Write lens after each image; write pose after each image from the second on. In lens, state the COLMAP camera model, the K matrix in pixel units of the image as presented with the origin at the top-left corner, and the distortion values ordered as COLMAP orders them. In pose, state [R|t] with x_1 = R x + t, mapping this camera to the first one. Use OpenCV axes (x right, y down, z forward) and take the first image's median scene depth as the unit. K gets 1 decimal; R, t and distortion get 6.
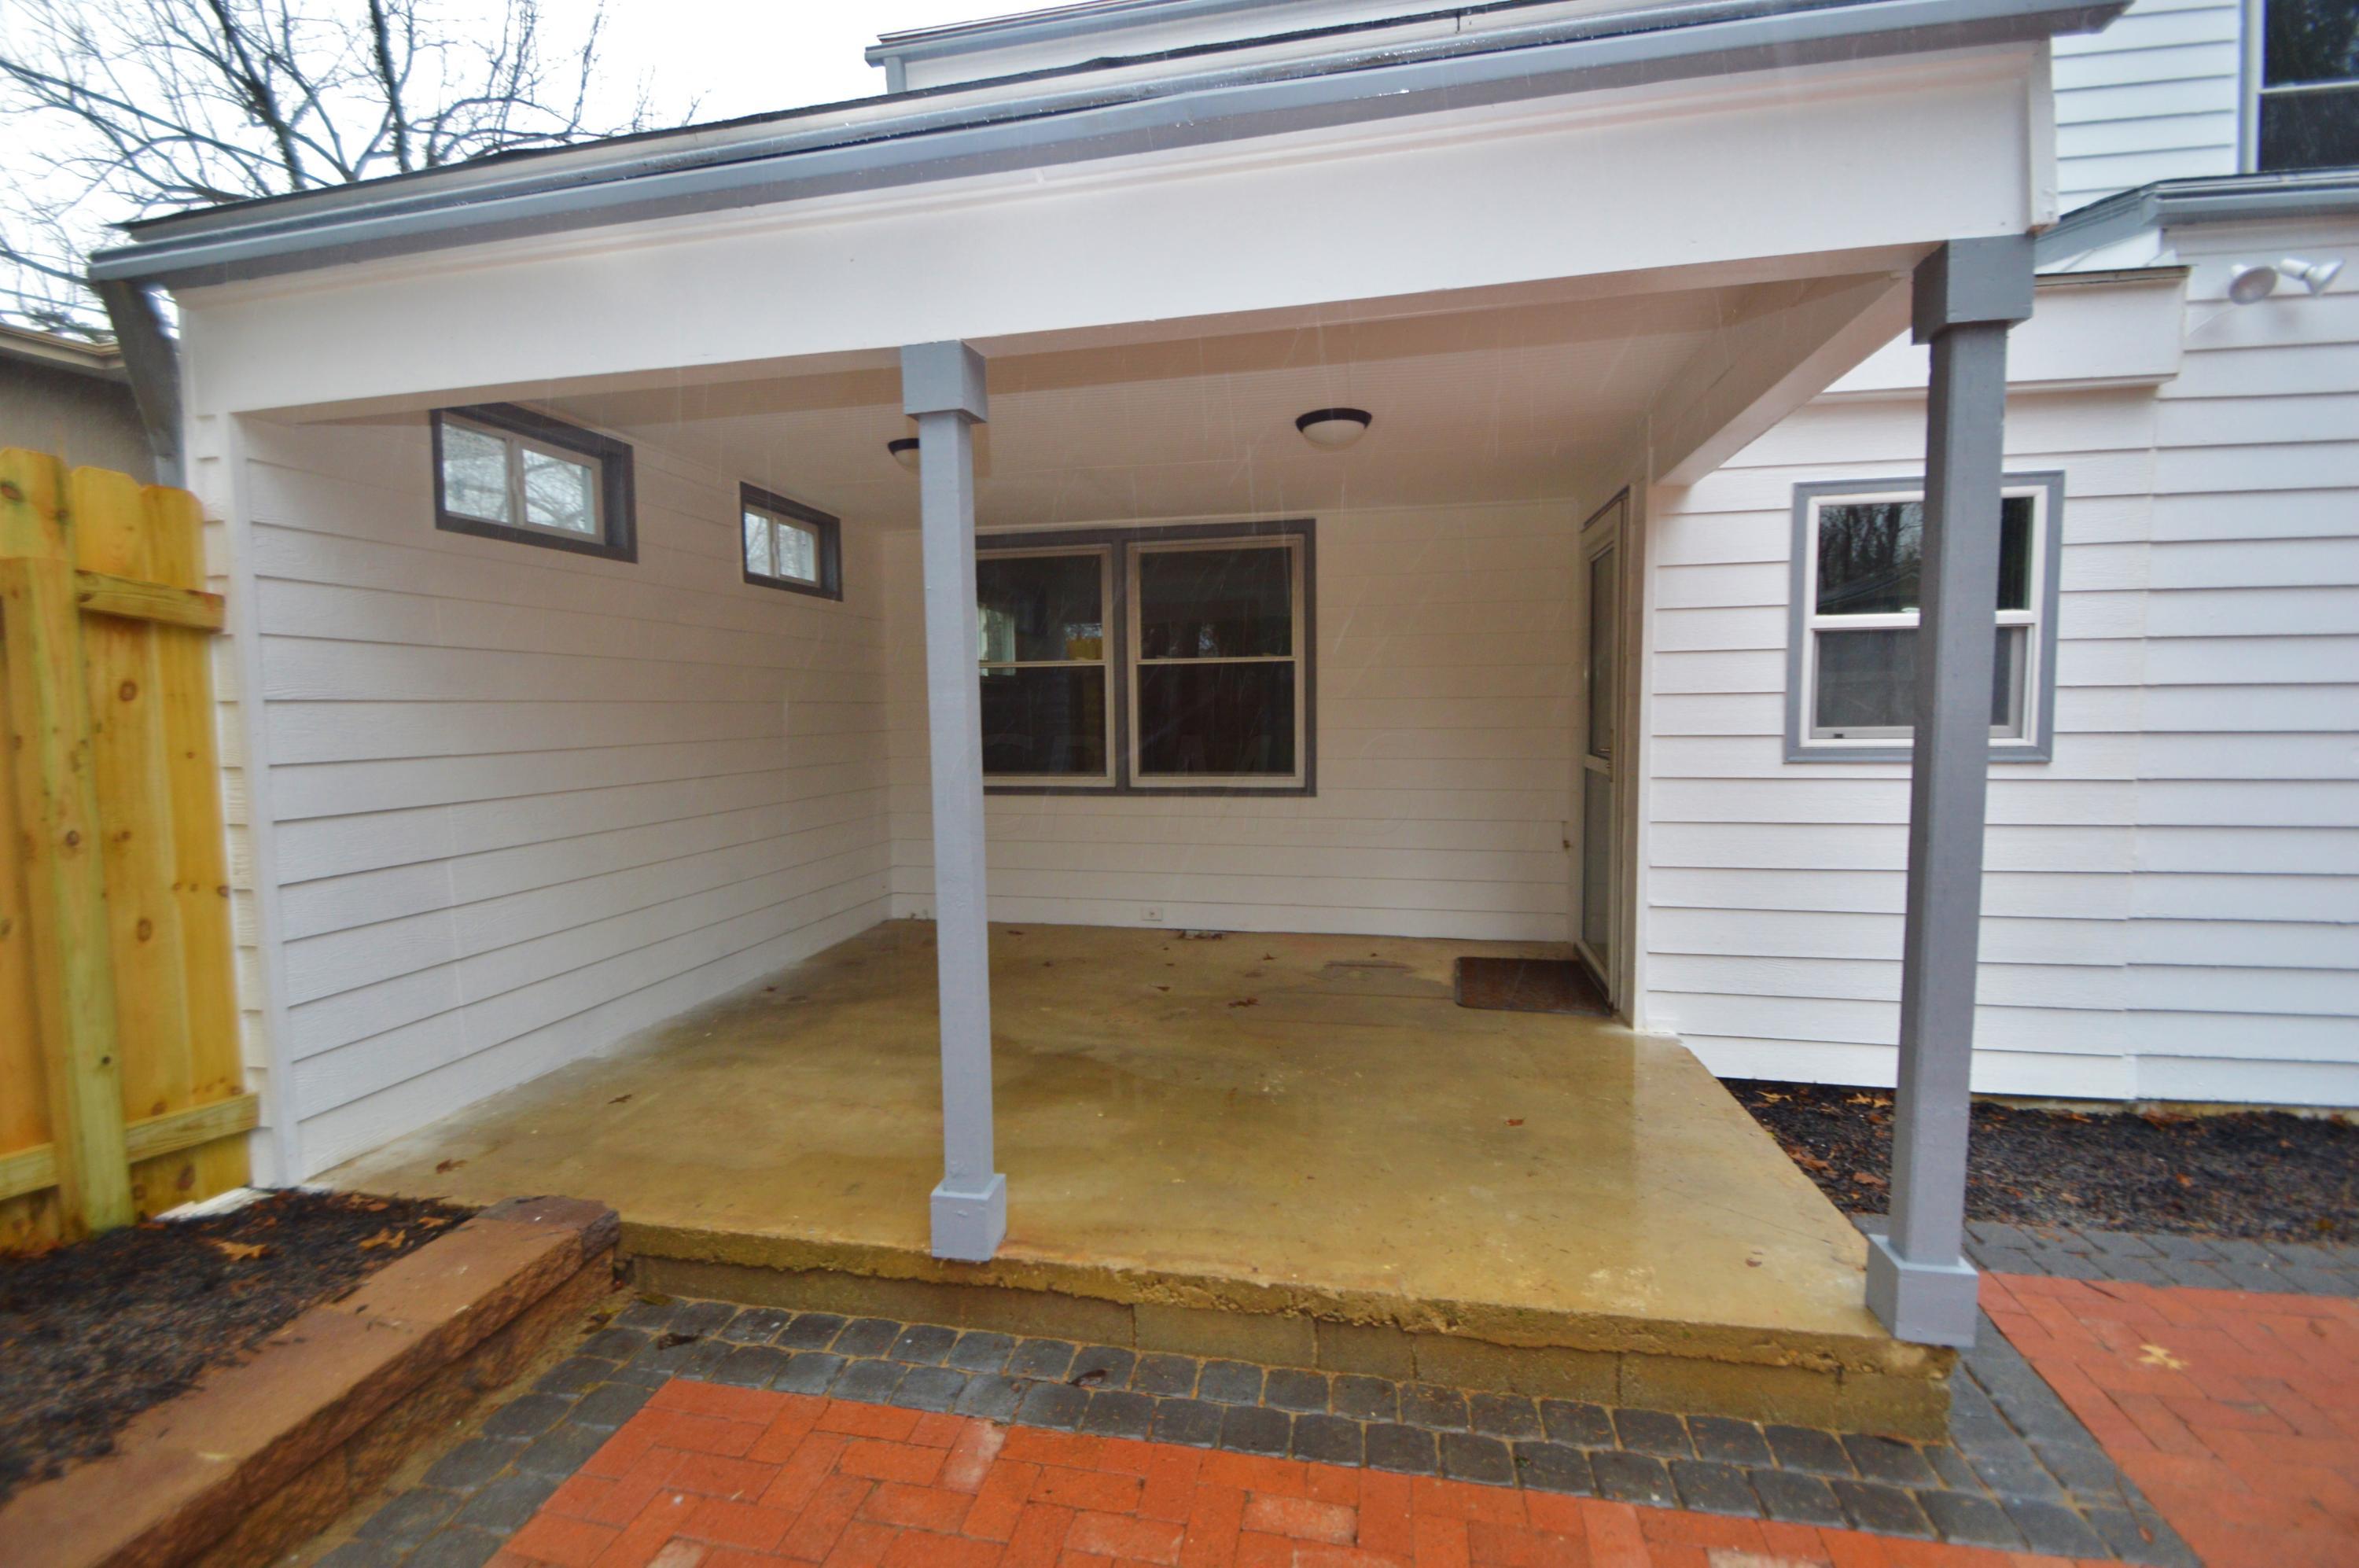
lens RADIAL K [[1062.7, 0, 1167.0], [0, 1062.7, 781.0], [0, 0, 1]] dist [0.003018, -0.009567]
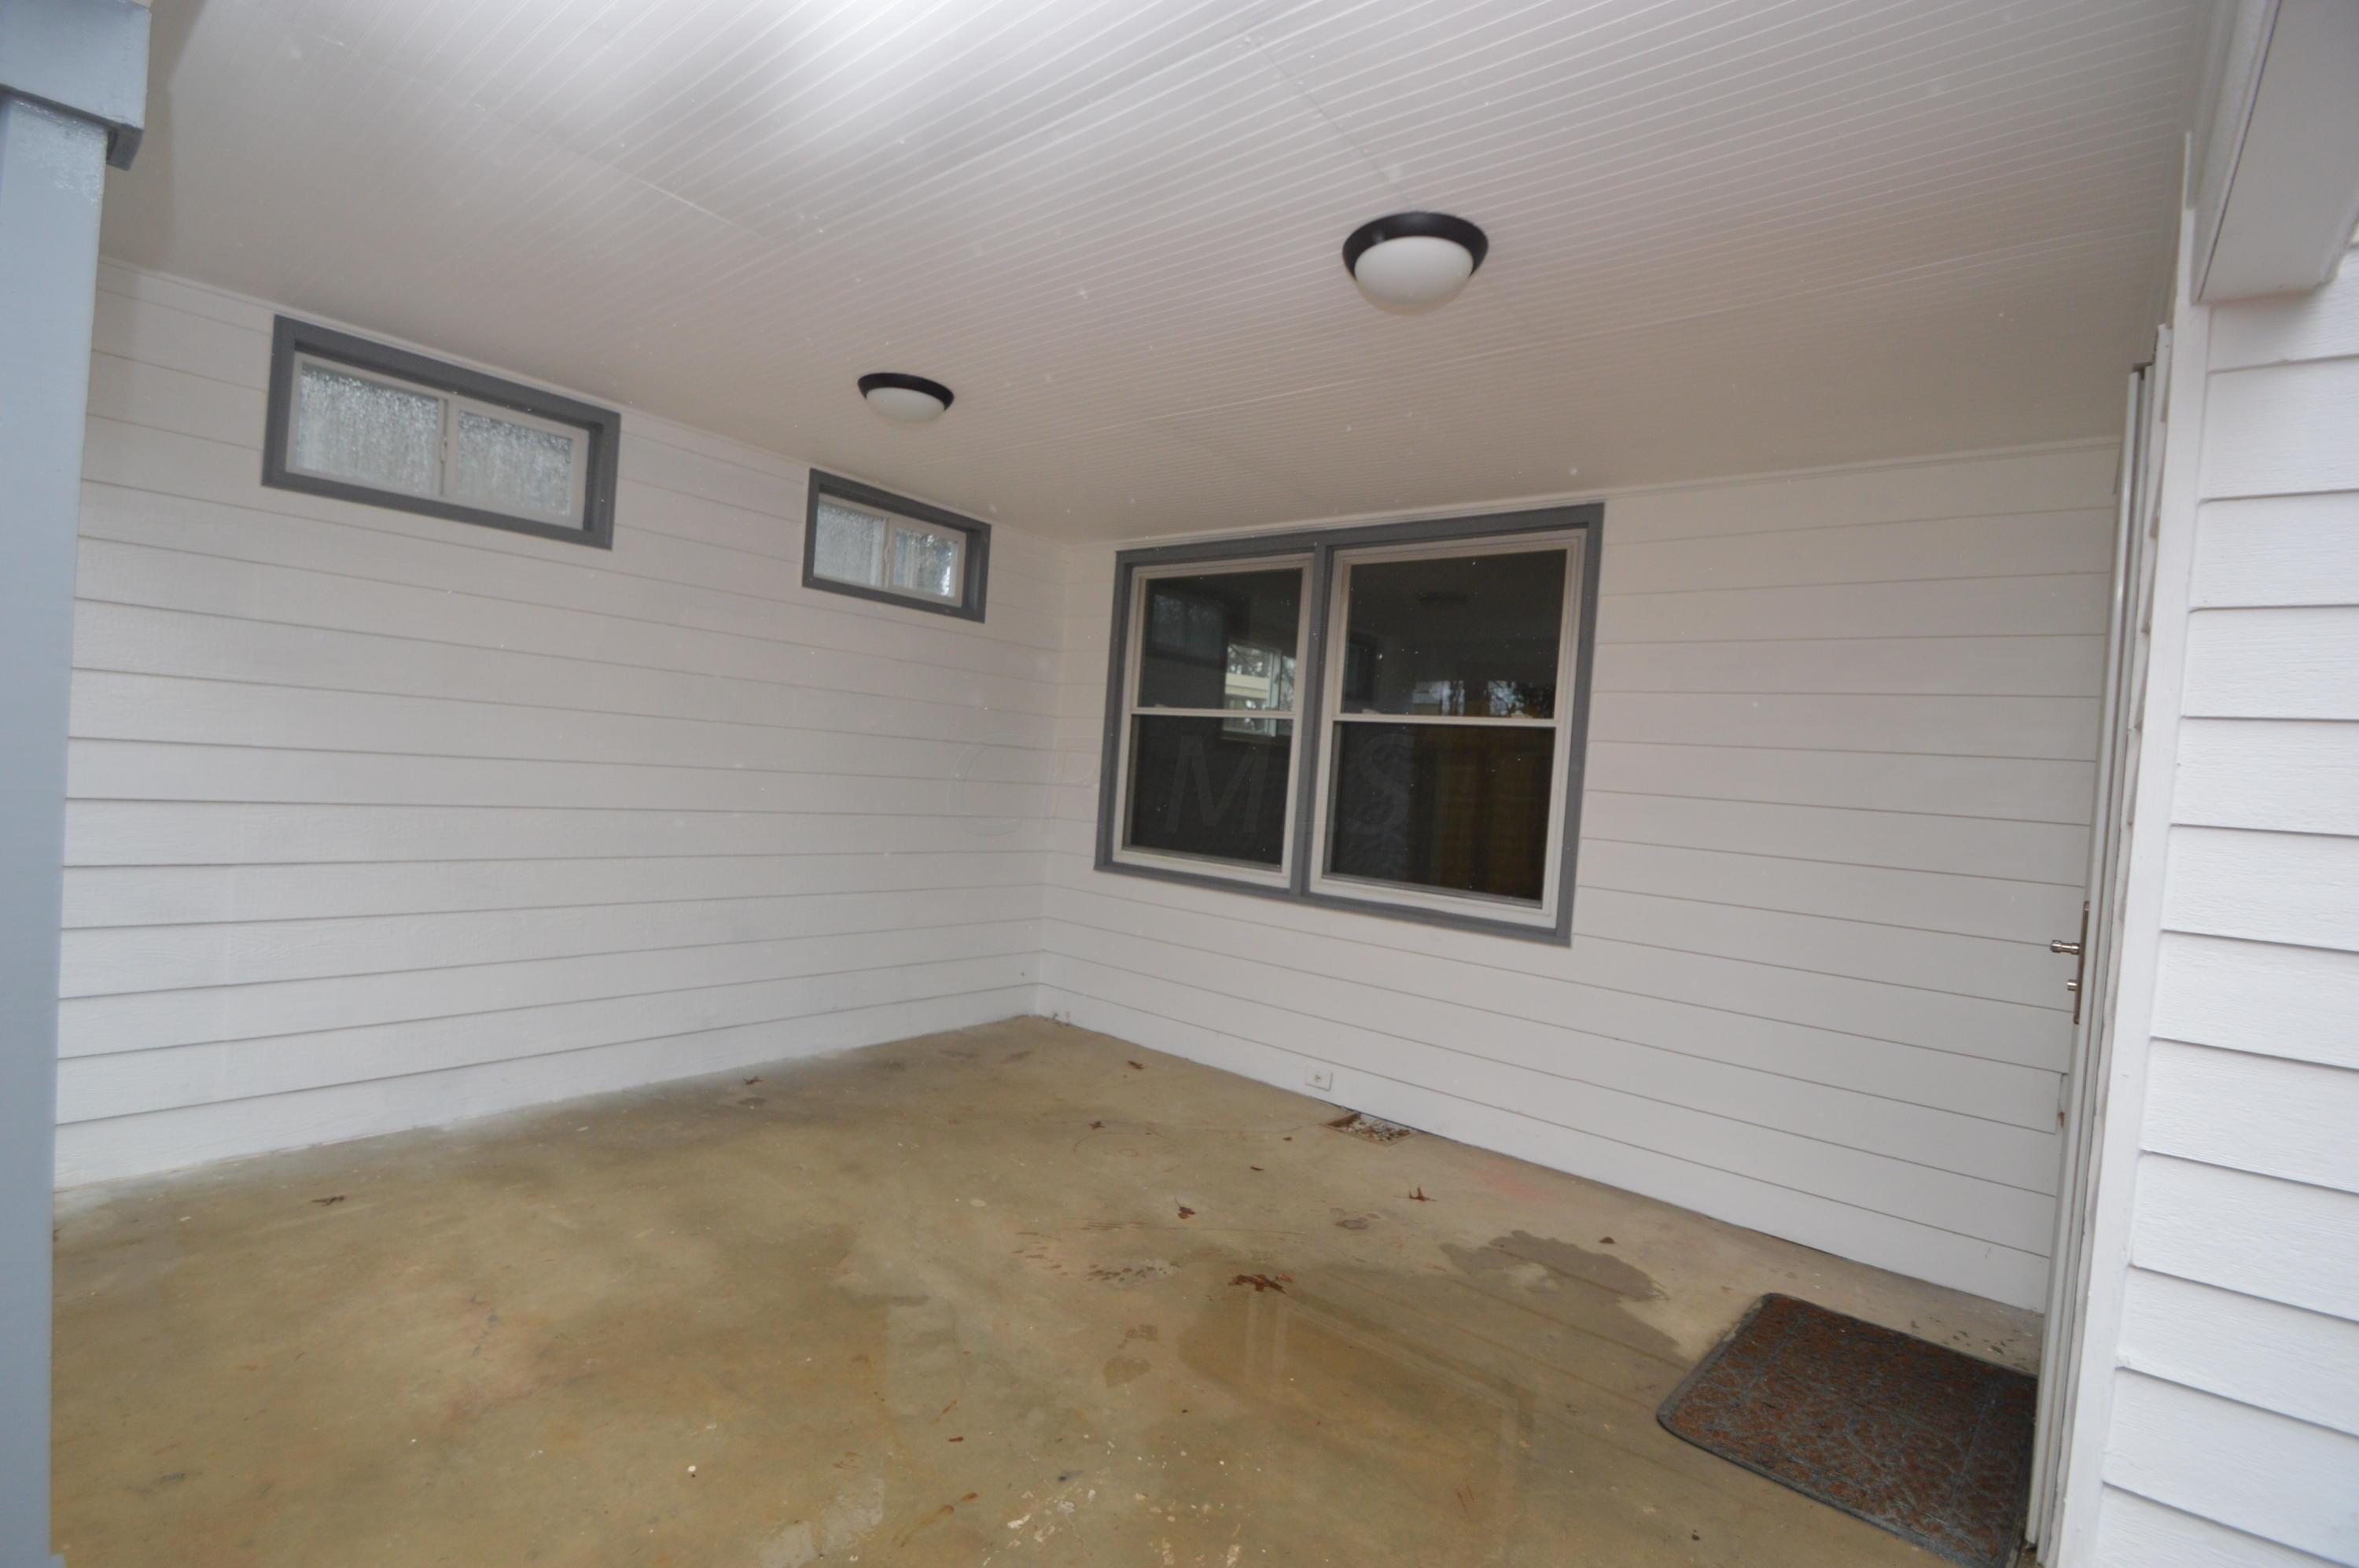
lens RADIAL K [[1062.7, 0, 1174.4], [0, 1062.7, 784.2], [0, 0, 1]] dist [0.003018, -0.009567]
pose [[0.877373, 0.083865, -0.472423, 0.222535], [-0.117045, 0.992271, -0.041224, -0.026515], [0.465314, 0.091464, 0.880407, 0.341760]]
